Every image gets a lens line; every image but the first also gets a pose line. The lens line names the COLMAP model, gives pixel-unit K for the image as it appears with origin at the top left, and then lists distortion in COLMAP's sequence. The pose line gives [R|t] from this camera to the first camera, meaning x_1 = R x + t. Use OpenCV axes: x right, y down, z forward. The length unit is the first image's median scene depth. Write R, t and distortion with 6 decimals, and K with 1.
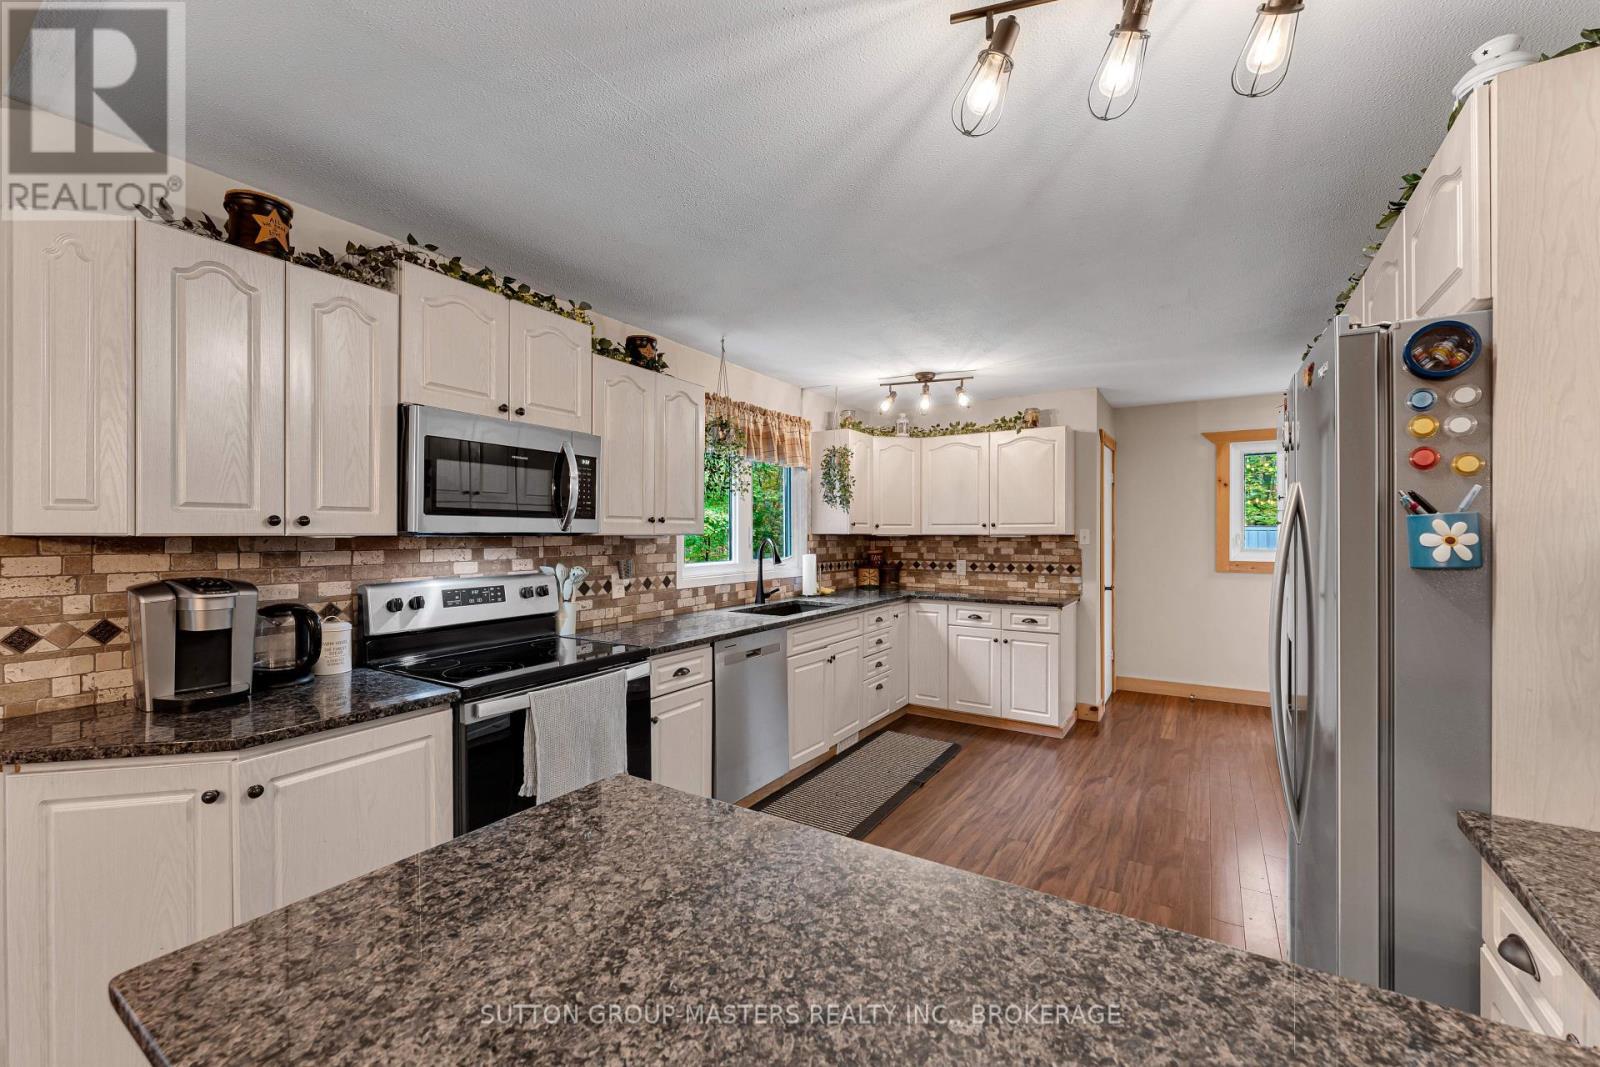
lens RADIAL K [[648.9, 0, 792.3], [0, 648.9, 532.2], [0, 0, 1]] dist [-0.000849, -0.000047]
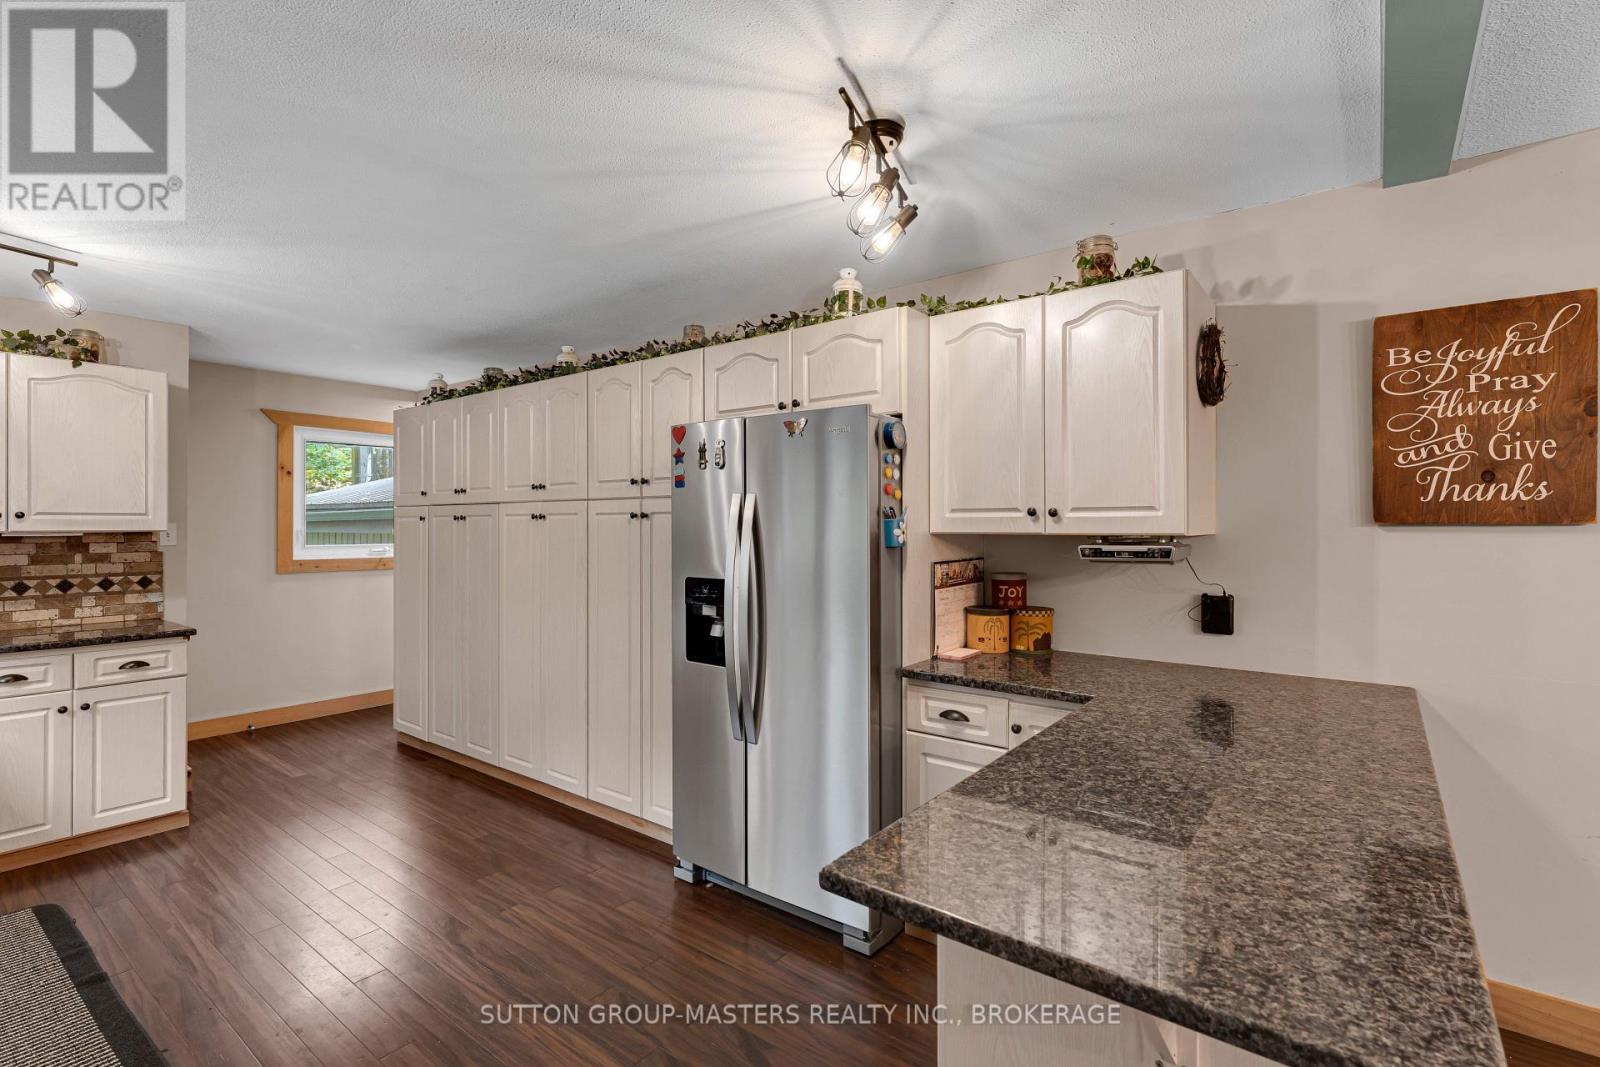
lens RADIAL K [[745.5, 0, 795.6], [0, 745.5, 529.1], [0, 0, 1]] dist [-0.001402, 0.000295]
pose [[0.086768, -0.002342, 0.996226, -0.291959], [-0.000511, 0.999997, 0.002396, -0.000710], [-0.996228, -0.000717, 0.086767, 0.258625]]
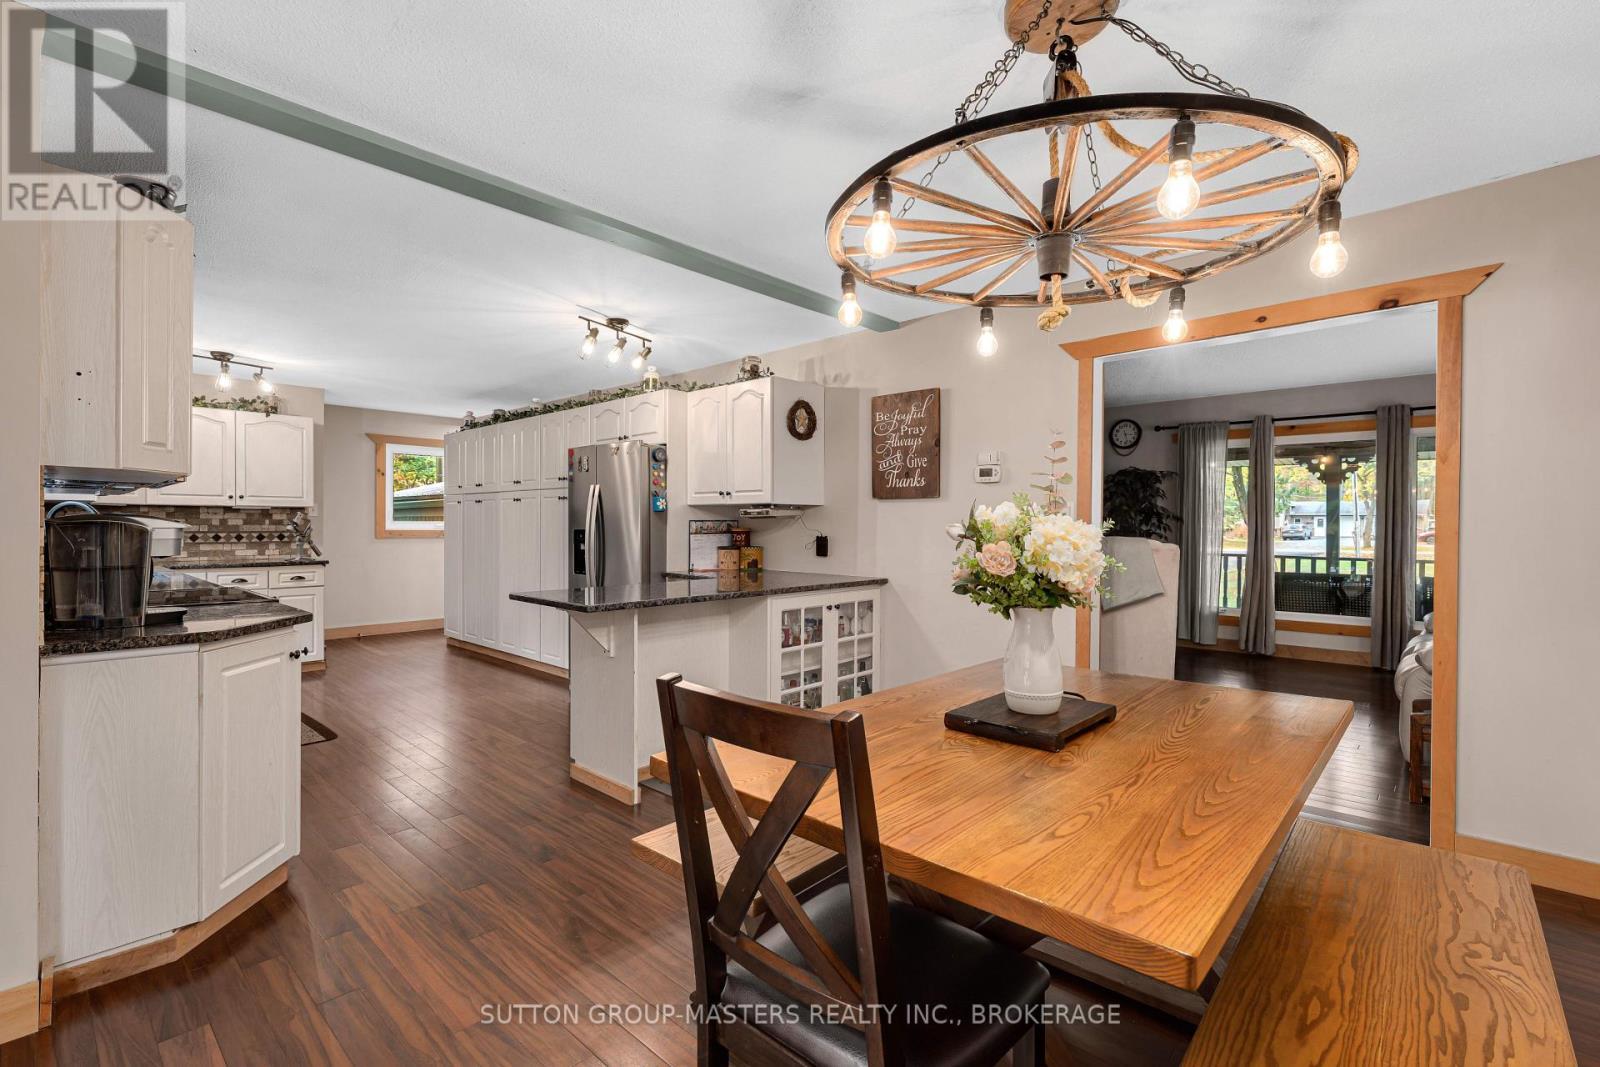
lens RADIAL K [[717.6, 0, 800.0], [0, 717.6, 533.5], [0, 0, 1]] dist [0.000165, -0.000206]
pose [[0.175864, -0.011090, 0.984352, -0.717222], [-0.004817, 0.999915, 0.012126, 0.031306], [-0.984403, -0.006874, 0.175795, -0.135033]]
